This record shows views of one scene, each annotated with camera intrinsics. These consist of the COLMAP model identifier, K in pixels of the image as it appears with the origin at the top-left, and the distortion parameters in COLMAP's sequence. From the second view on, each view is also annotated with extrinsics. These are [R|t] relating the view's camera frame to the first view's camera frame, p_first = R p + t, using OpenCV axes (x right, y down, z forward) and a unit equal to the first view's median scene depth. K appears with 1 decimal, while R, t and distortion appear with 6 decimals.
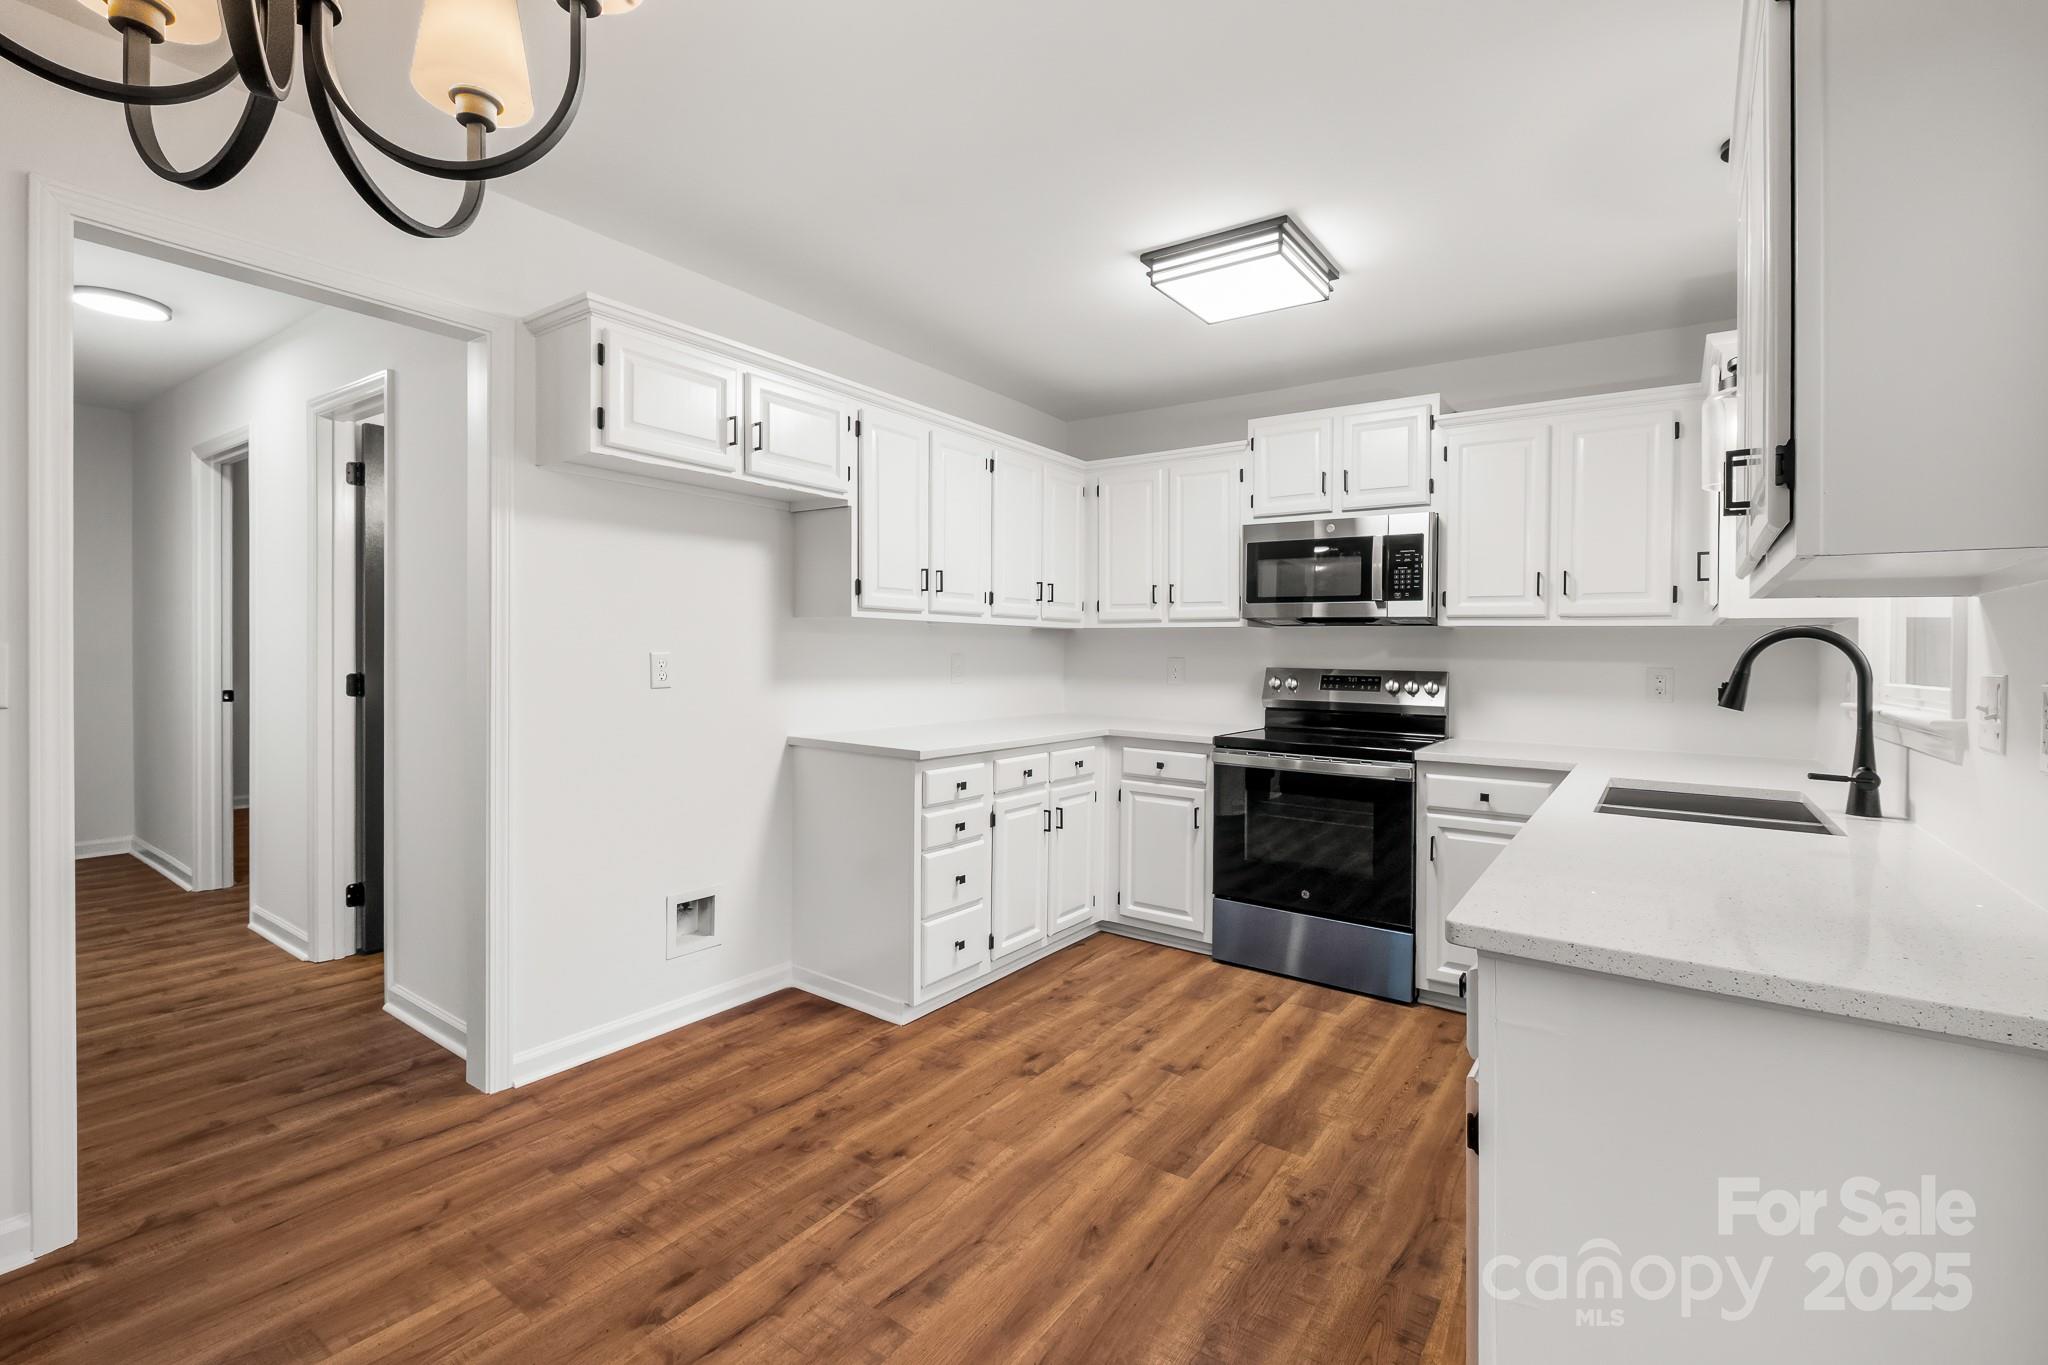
lens RADIAL K [[903.4, 0, 1022.0], [0, 903.4, 654.5], [0, 0, 1]] dist [-0.003745, -0.002847]
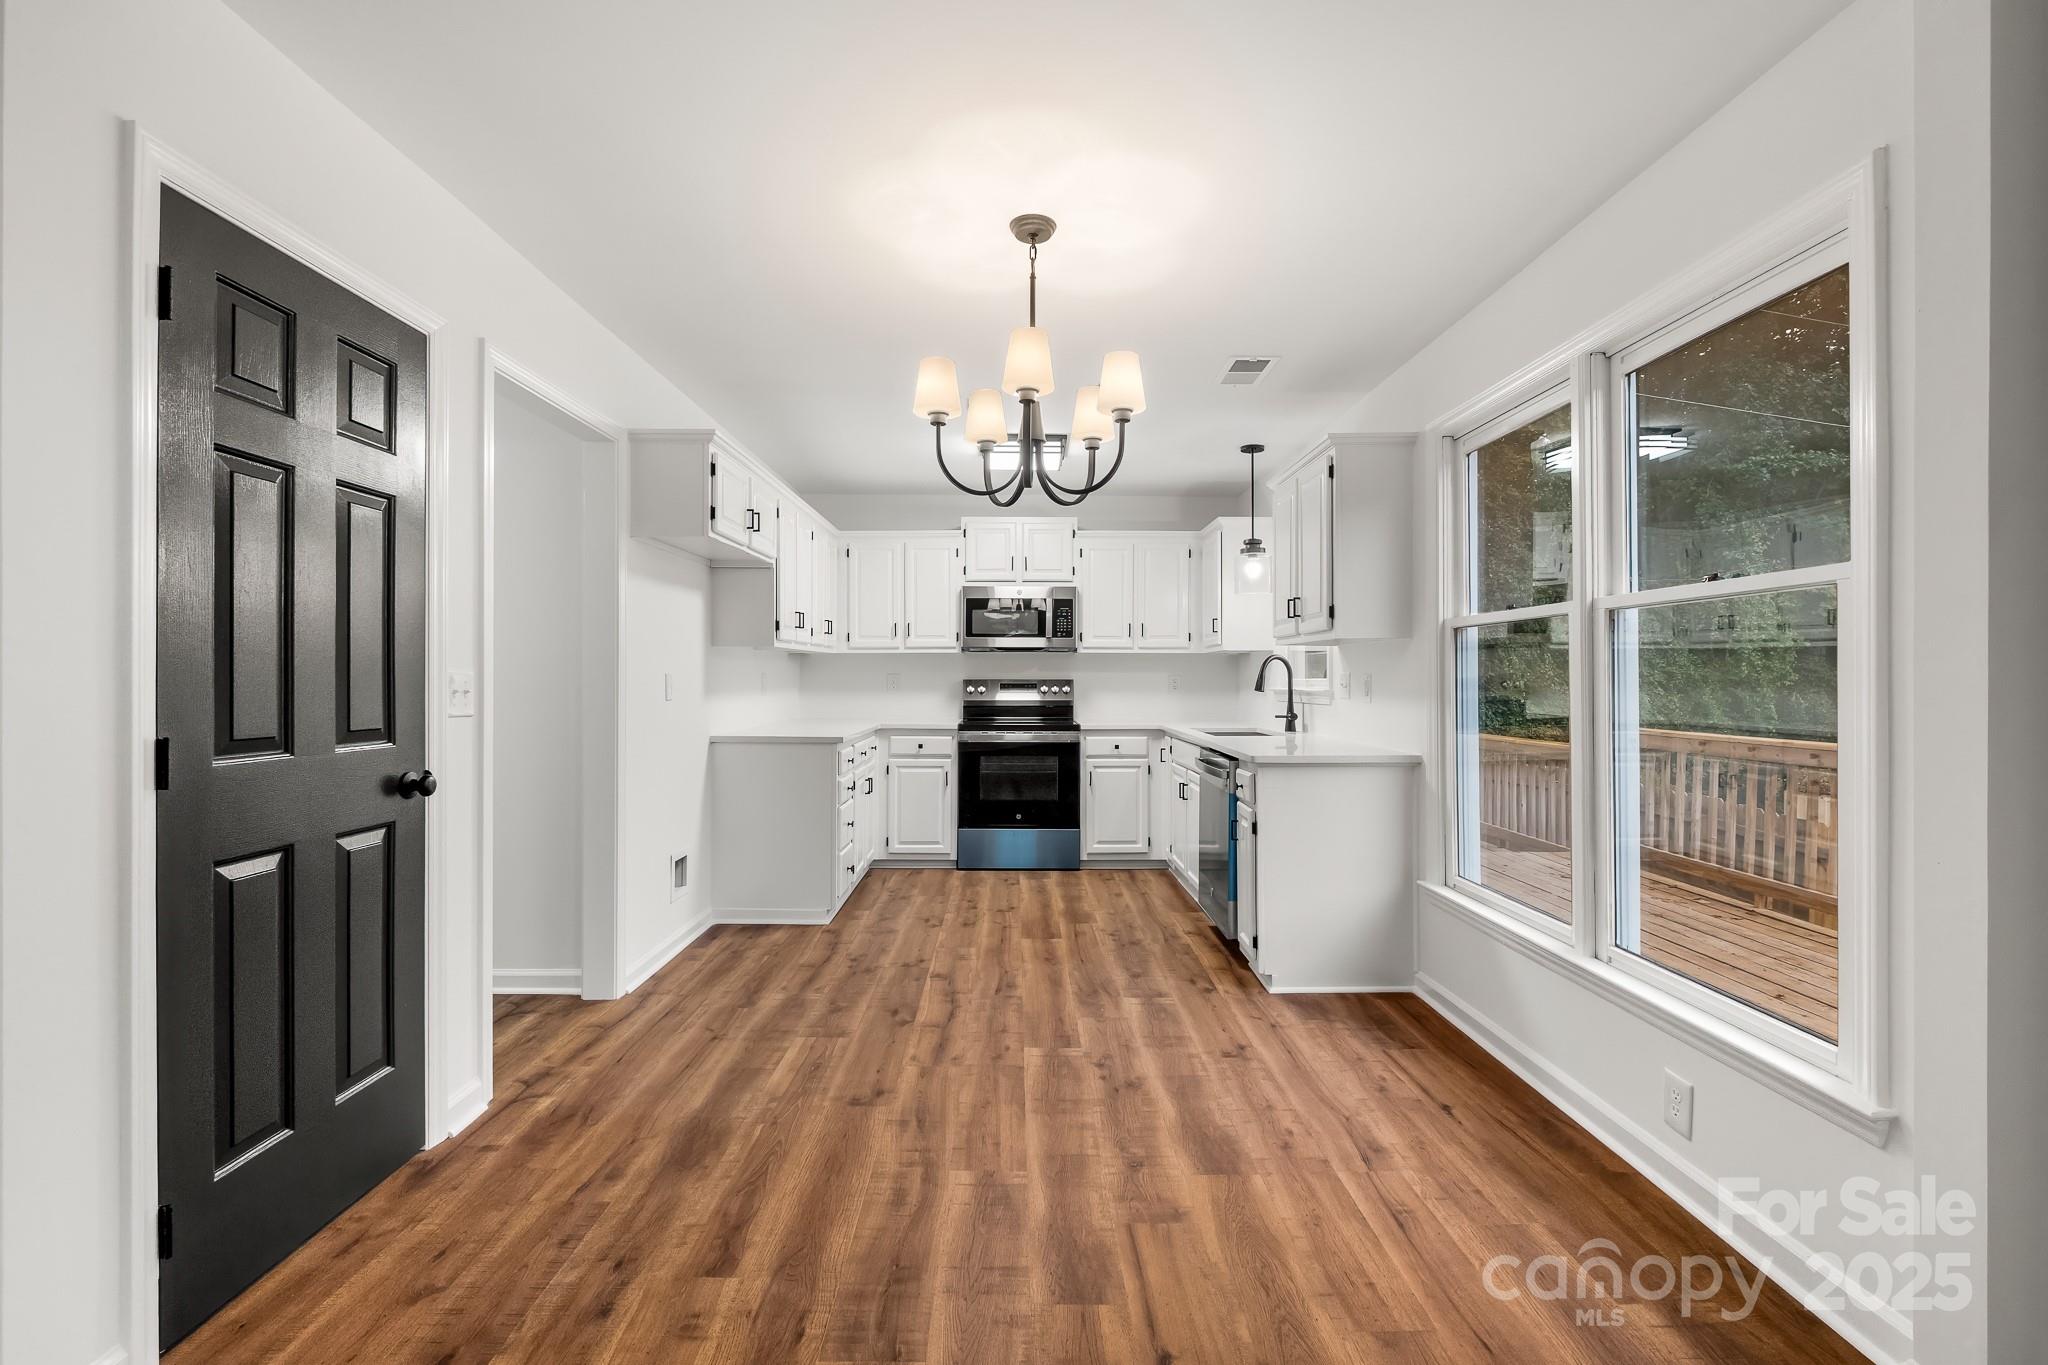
lens RADIAL K [[903.4, 0, 1025.7], [0, 903.4, 672.8], [0, 0, 1]] dist [-0.003745, -0.002847]
pose [[0.808204, -0.012354, 0.588773, -0.751586], [0.012845, 0.999912, 0.003349, -0.000672], [-0.588763, 0.004857, 0.808291, -0.393452]]
